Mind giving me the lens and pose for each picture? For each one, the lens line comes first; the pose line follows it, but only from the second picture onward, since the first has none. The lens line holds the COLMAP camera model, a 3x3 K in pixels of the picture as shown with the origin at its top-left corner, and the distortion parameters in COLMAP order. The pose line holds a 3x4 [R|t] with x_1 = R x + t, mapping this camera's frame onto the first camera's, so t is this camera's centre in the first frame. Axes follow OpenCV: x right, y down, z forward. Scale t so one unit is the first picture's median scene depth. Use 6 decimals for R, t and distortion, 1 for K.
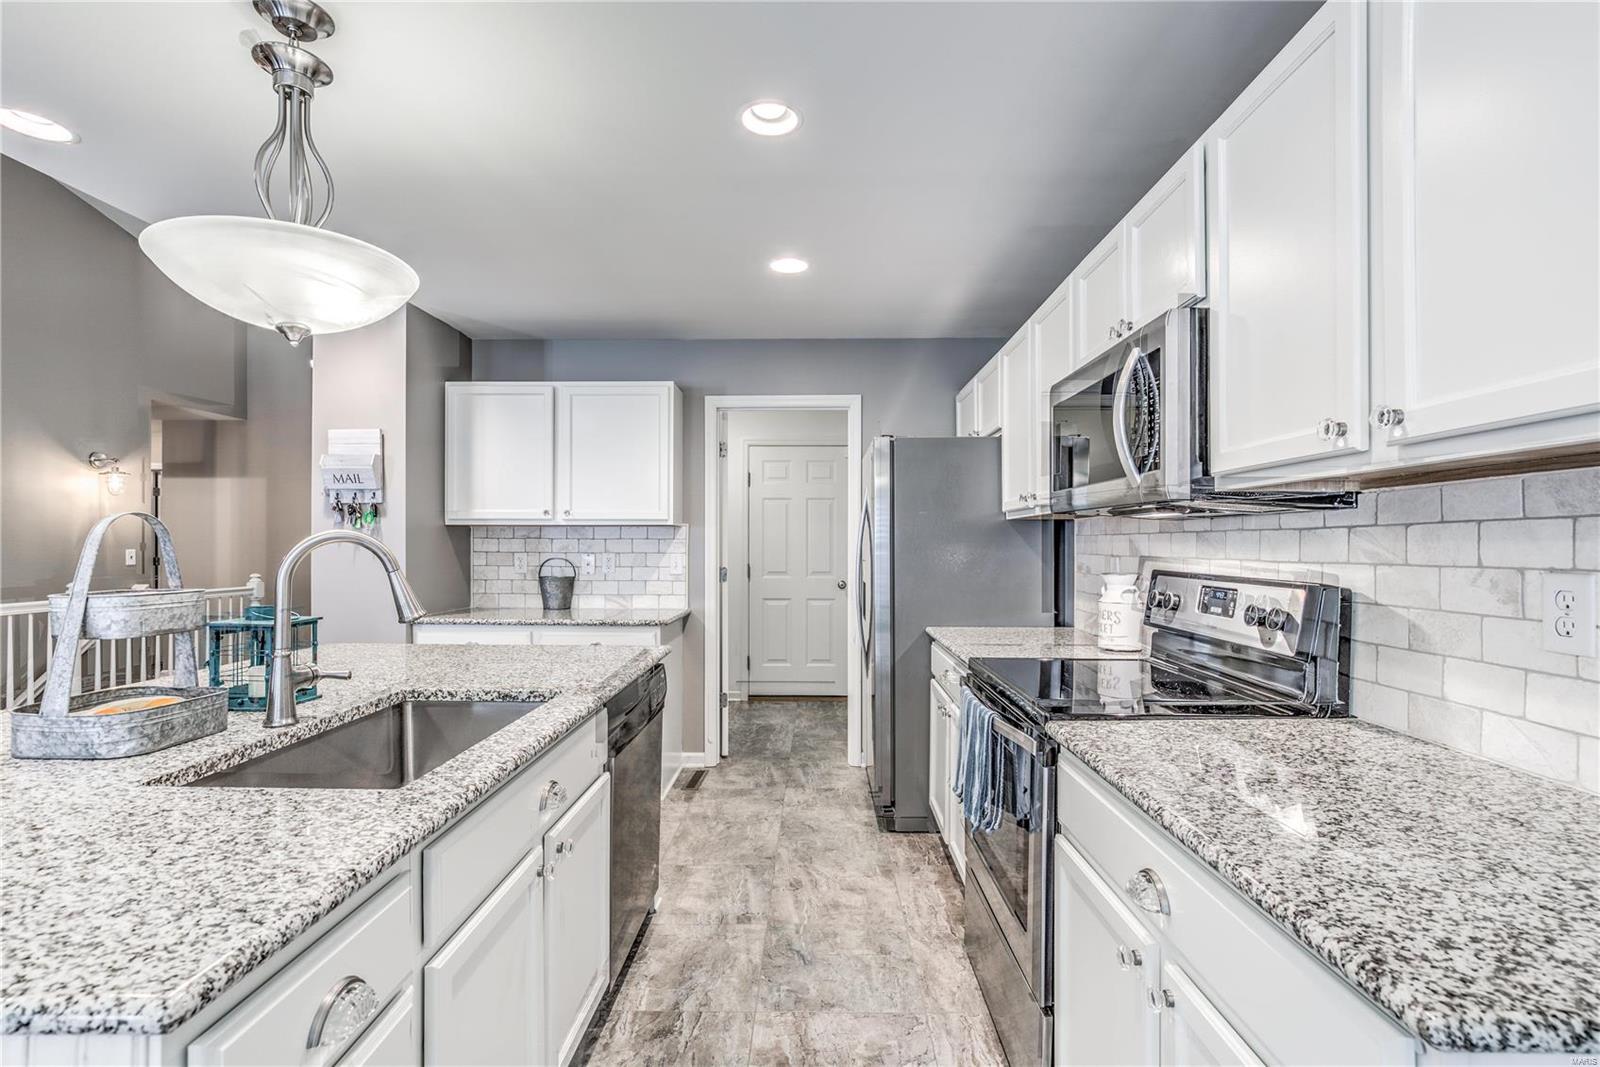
lens RADIAL K [[738.7, 0, 809.3], [0, 738.7, 537.4], [0, 0, 1]] dist [-0.004857, -0.000147]
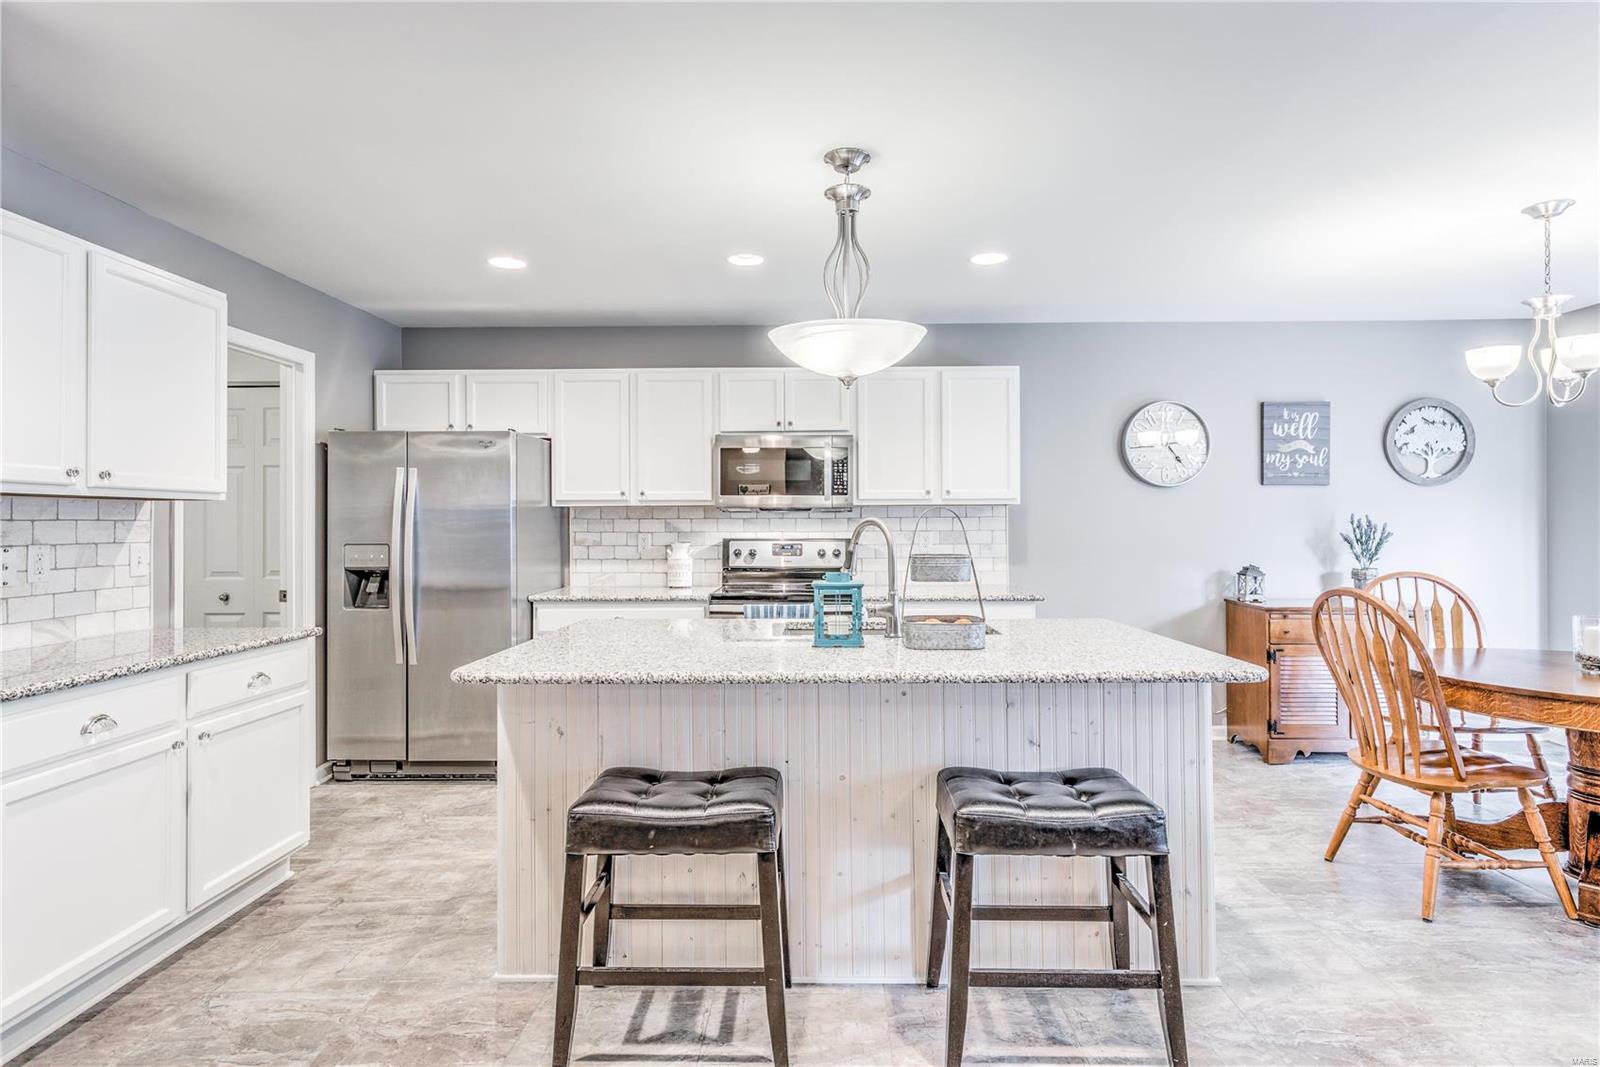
lens RADIAL K [[840.8, 0, 810.3], [0, 840.8, 514.8], [0, 0, 1]] dist [0.000895, 0.003063]
pose [[0.003780, 0.008928, 0.999953, -1.073326], [-0.005060, 0.999948, -0.008909, 0.000675], [-0.999980, -0.005027, 0.003825, 0.490073]]
